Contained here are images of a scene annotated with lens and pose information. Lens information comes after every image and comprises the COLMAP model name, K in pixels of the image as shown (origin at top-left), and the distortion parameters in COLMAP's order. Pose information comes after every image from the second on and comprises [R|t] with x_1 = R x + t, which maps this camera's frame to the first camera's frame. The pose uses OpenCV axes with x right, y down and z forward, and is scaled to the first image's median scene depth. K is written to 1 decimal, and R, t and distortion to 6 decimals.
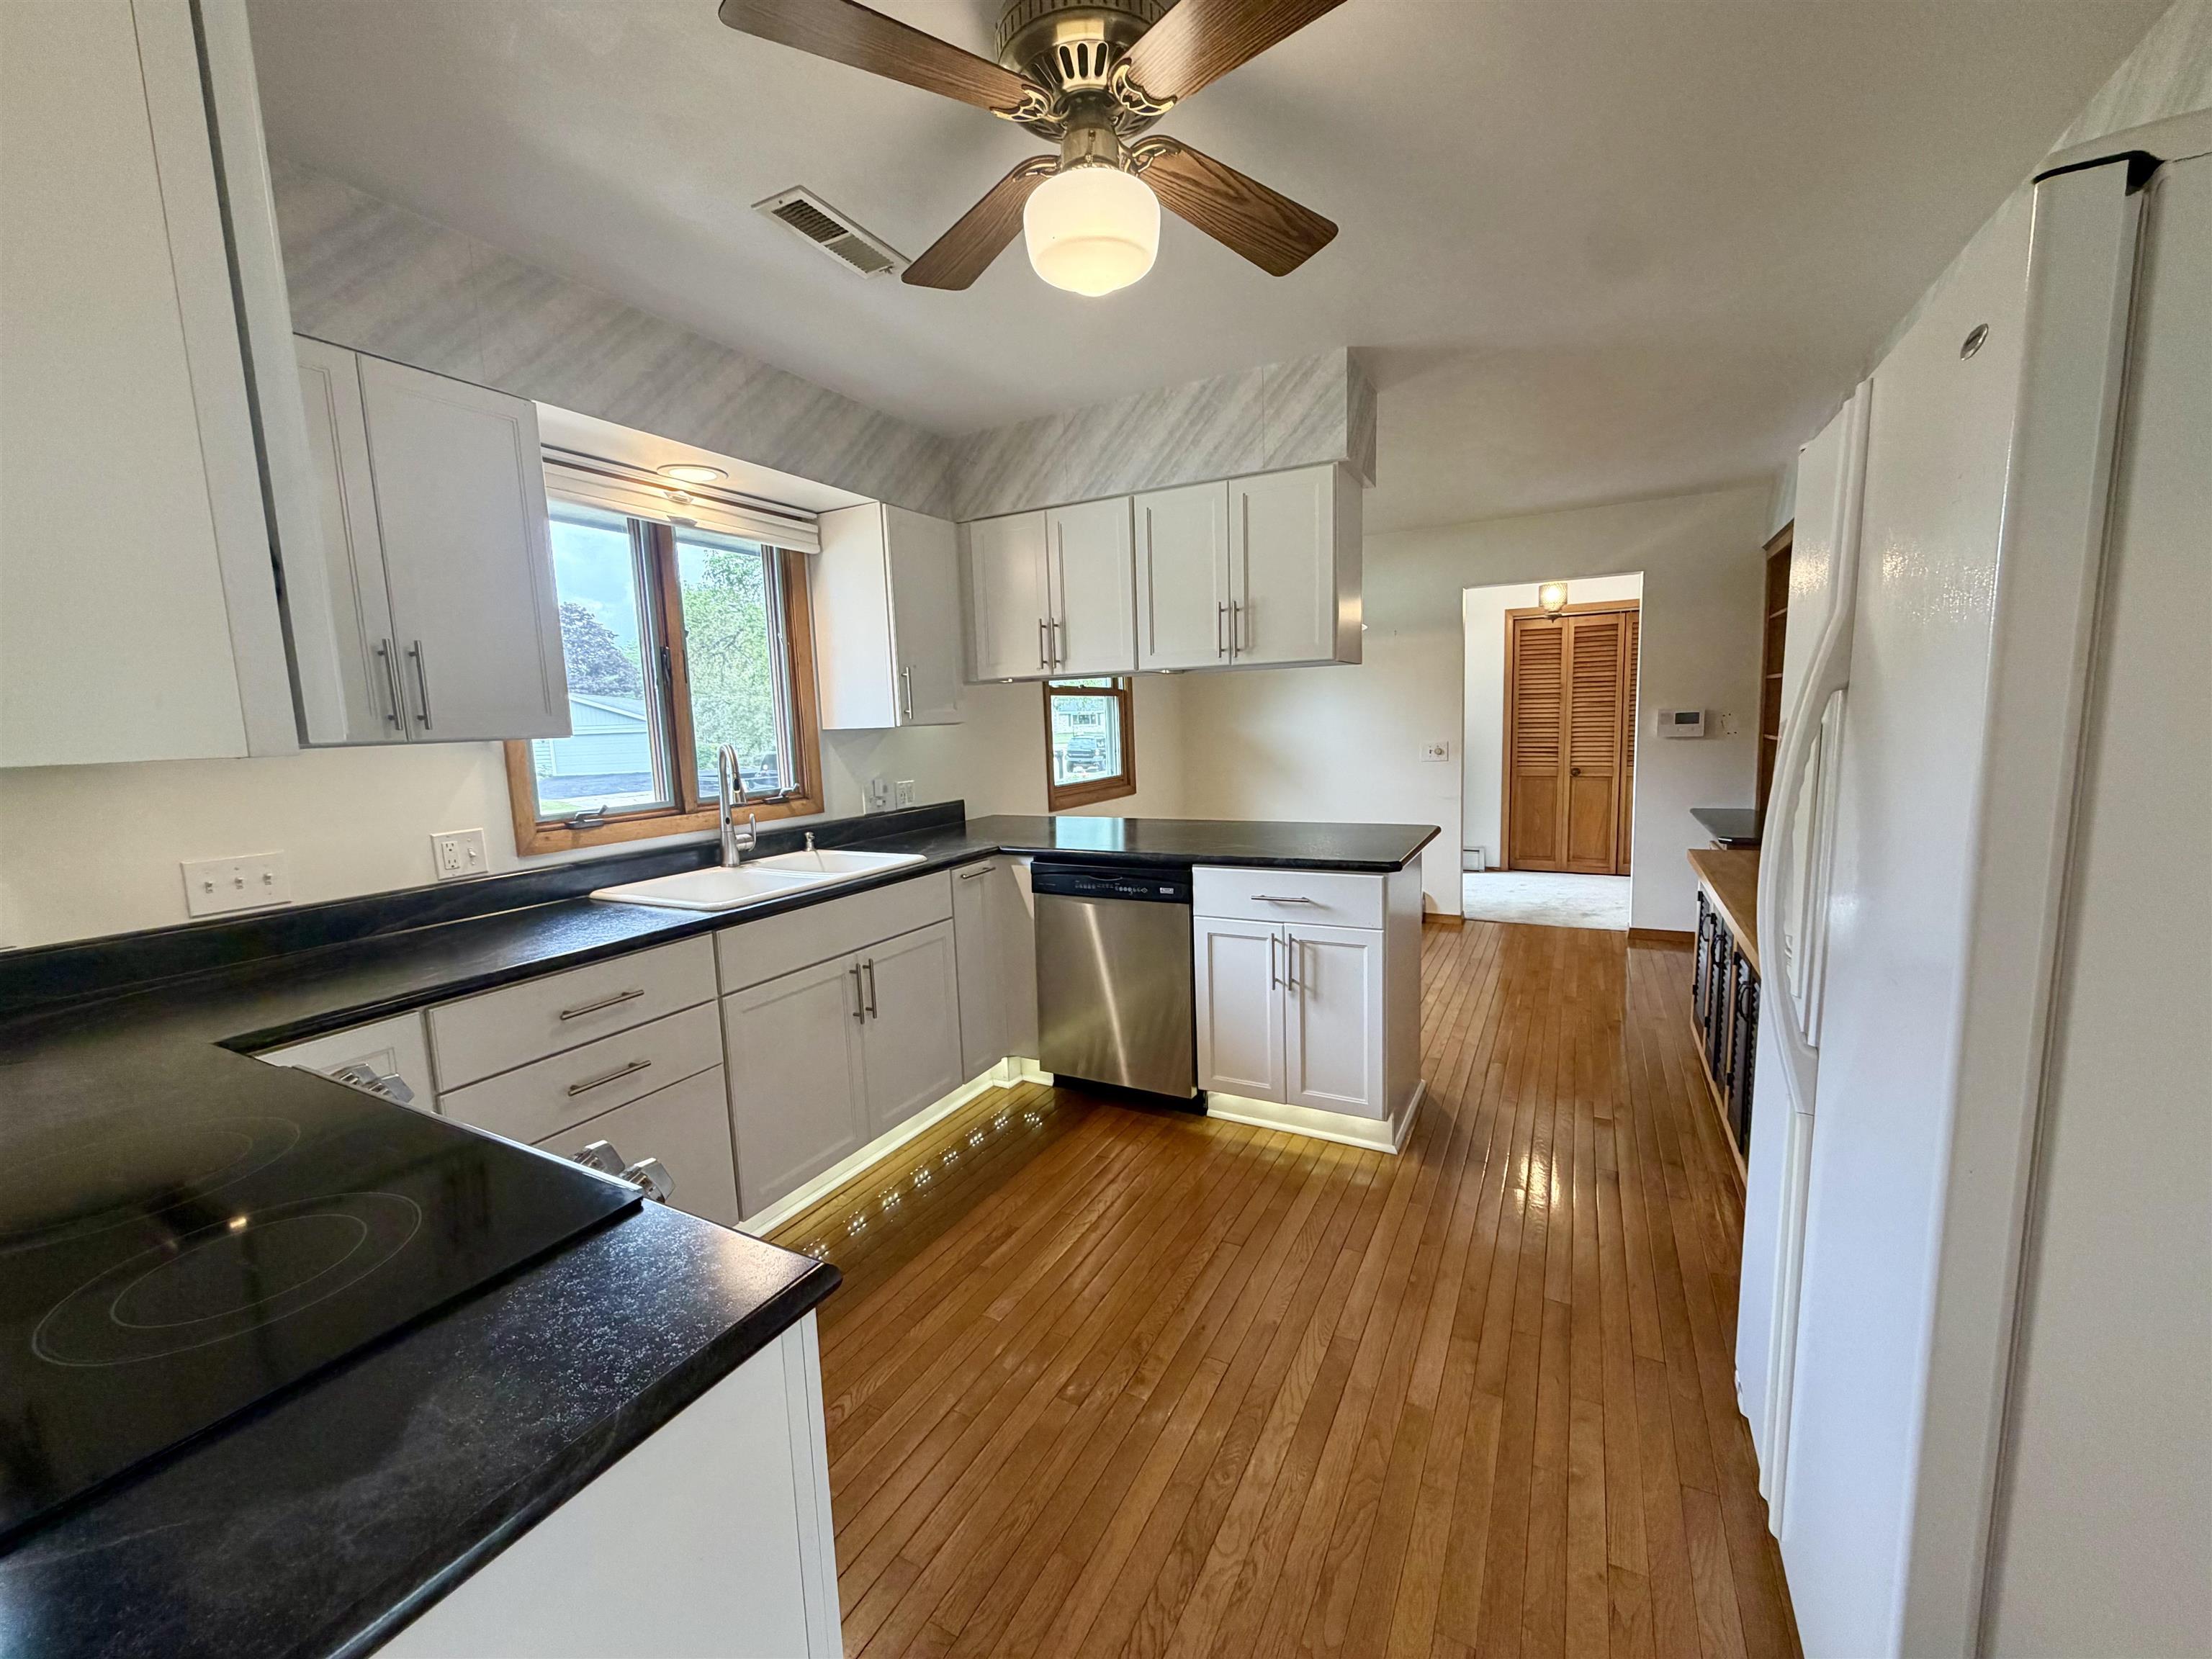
lens RADIAL K [[901.5, 0, 1096.0], [0, 901.5, 825.2], [0, 0, 1]] dist [0.001761, -0.000010]
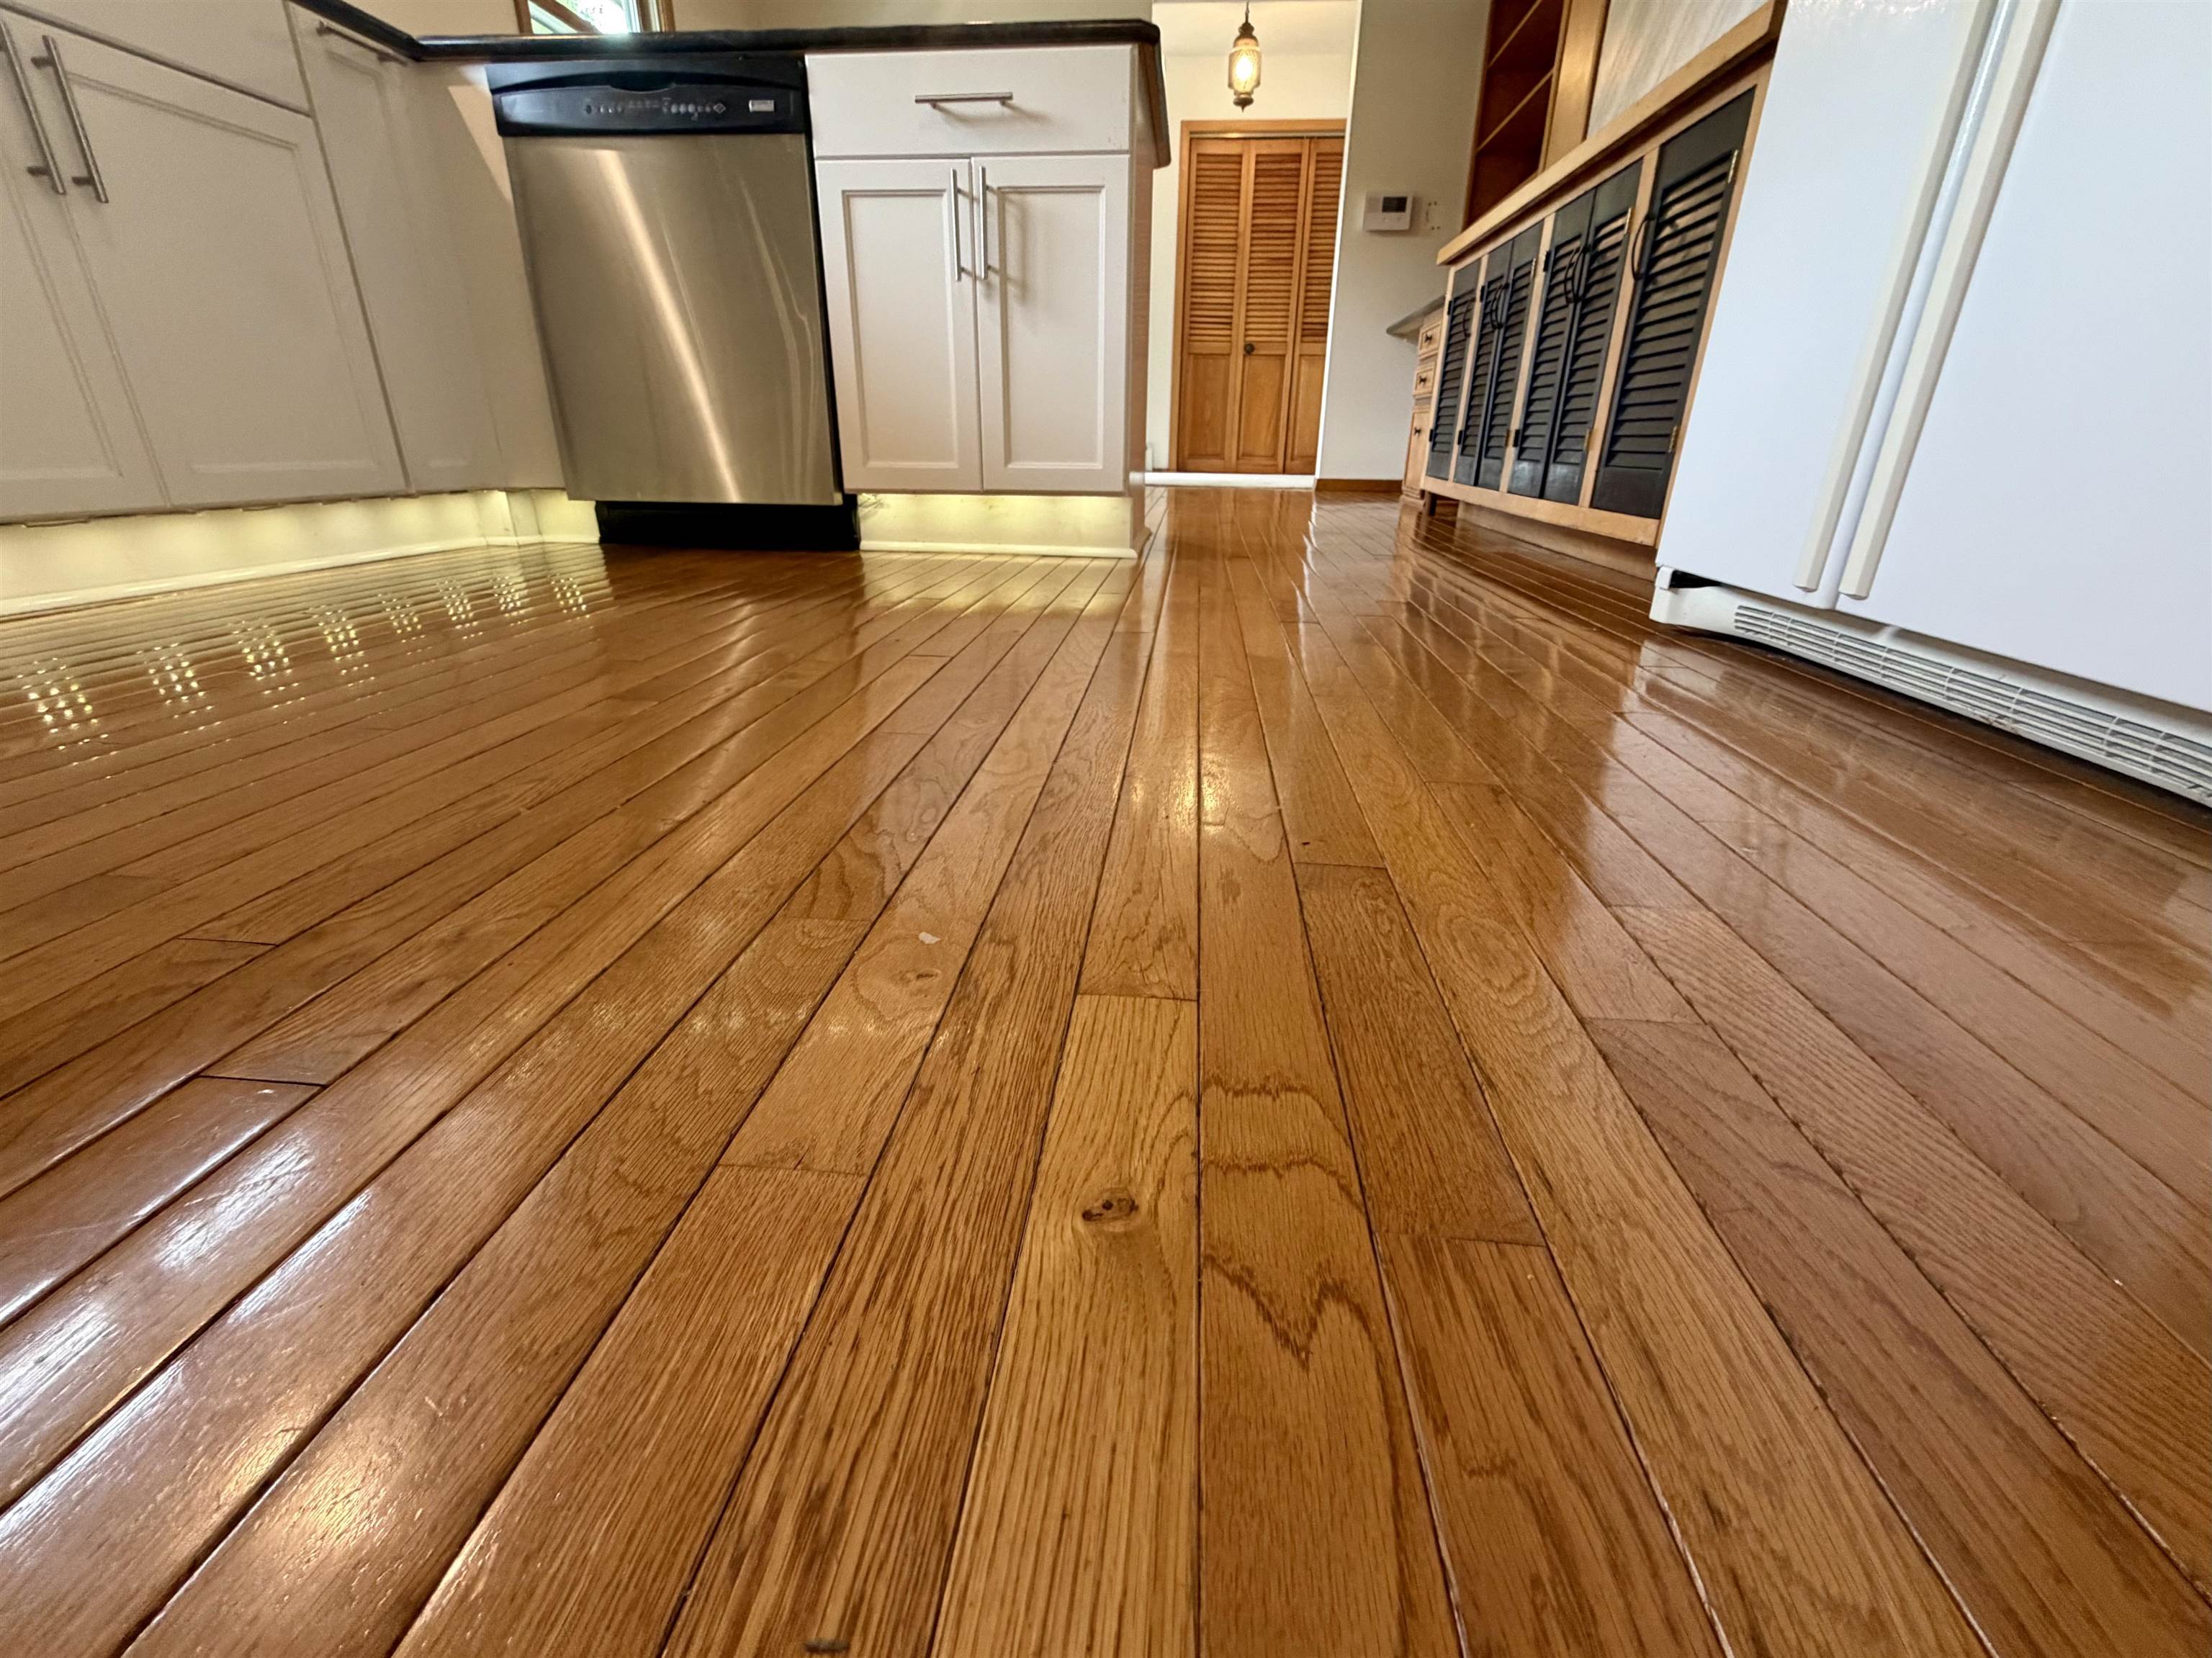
lens RADIAL K [[951.6, 0, 1111.5], [0, 951.6, 837.5], [0, 0, 1]] dist [0.001889, -0.000068]
pose [[0.915756, -0.103883, 0.388070, -0.000313], [-0.000487, 0.965700, 0.259659, 0.347730], [-0.401734, -0.237974, 0.884296, 0.262555]]
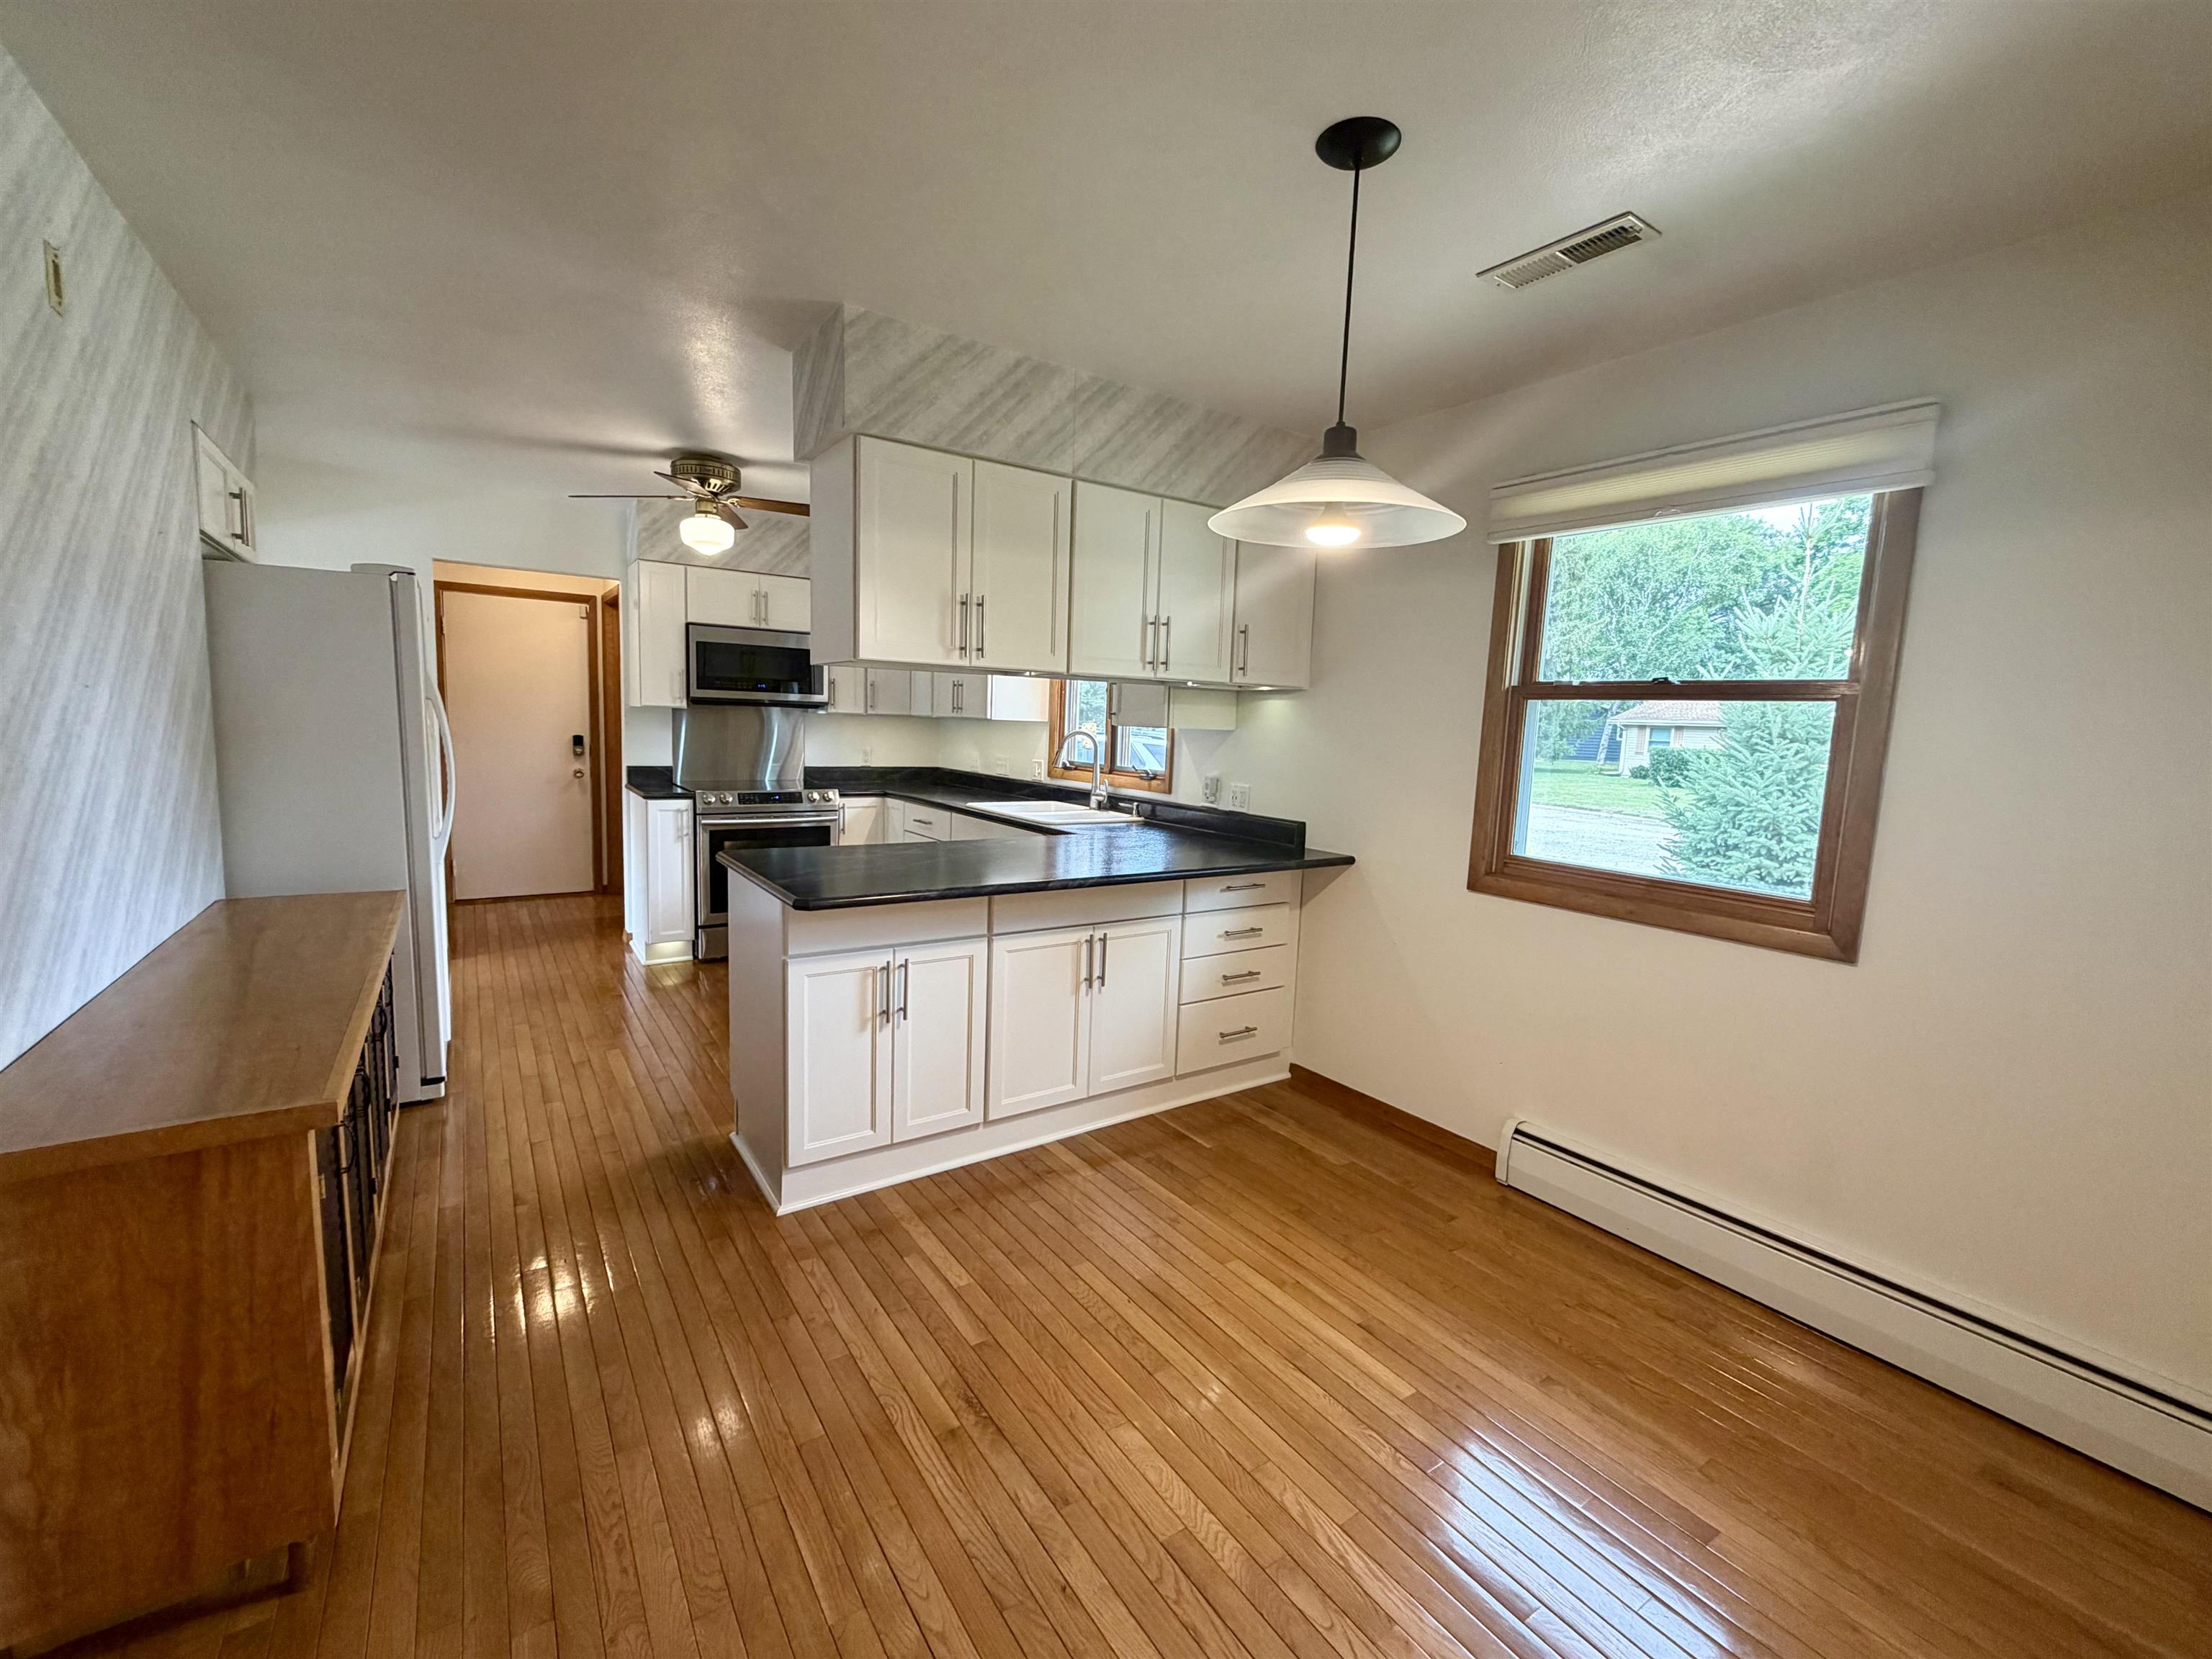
lens RADIAL K [[930.3, 0, 1101.7], [0, 930.3, 823.4], [0, 0, 1]] dist [0.000368, -0.000422]
pose [[-0.460635, 0.118041, -0.879705, 0.948242], [-0.126622, 0.972241, 0.196761, -0.233953], [0.878511, 0.202025, -0.432901, 1.607296]]
